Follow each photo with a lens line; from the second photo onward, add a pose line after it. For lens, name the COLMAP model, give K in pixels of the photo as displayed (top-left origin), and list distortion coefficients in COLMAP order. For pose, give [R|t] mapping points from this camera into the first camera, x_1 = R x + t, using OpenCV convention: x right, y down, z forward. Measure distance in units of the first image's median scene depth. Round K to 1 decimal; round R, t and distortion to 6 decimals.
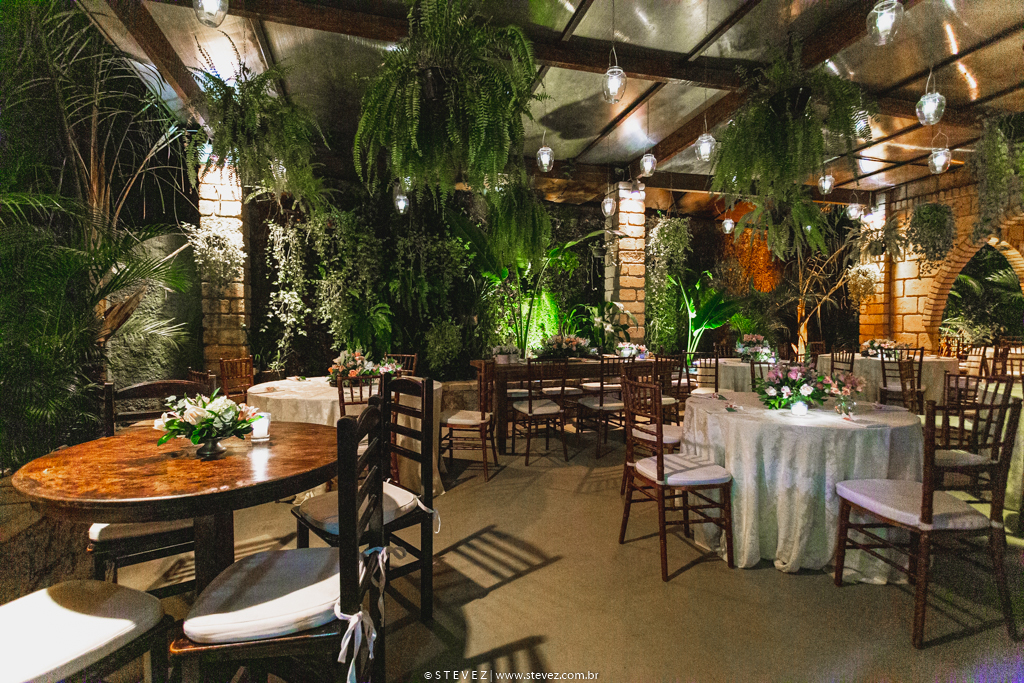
lens RADIAL K [[489.5, 0, 509.2], [0, 489.5, 337.0], [0, 0, 1]] dist [0.013626, 0.000274]
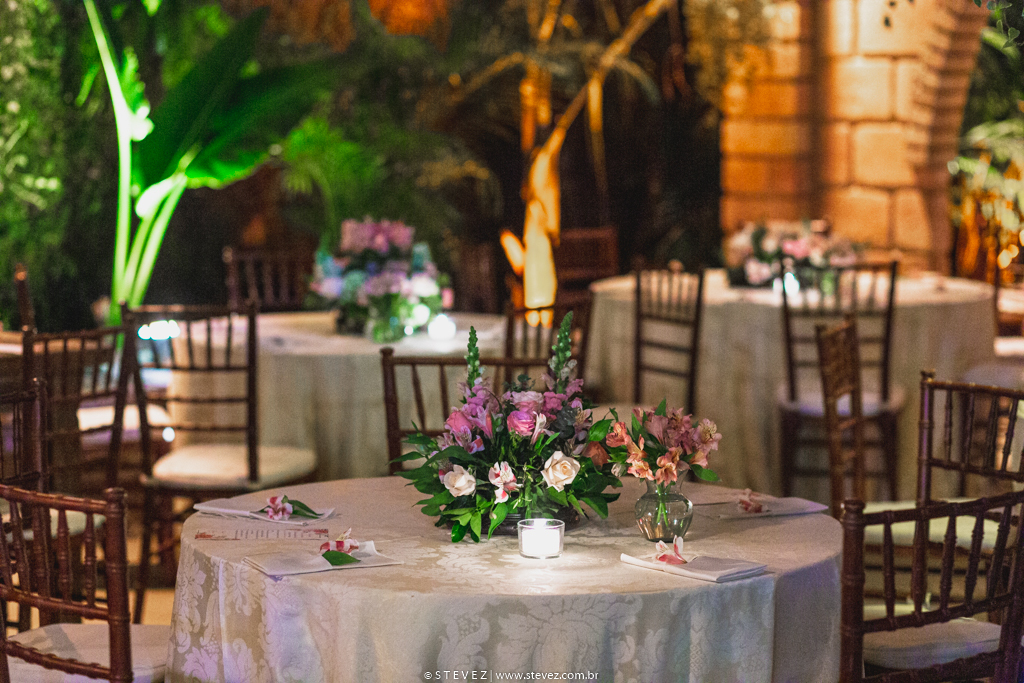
lens RADIAL K [[2518.4, 0, 512.7], [0, 2518.4, 341.8], [0, 0, 1]] dist [0.094832, 0.000000]
pose [[0.863379, -0.045452, 0.502504, -0.099123], [0.006970, 0.996914, 0.078197, -0.046452], [-0.504507, -0.064011, 0.861031, -0.158527]]
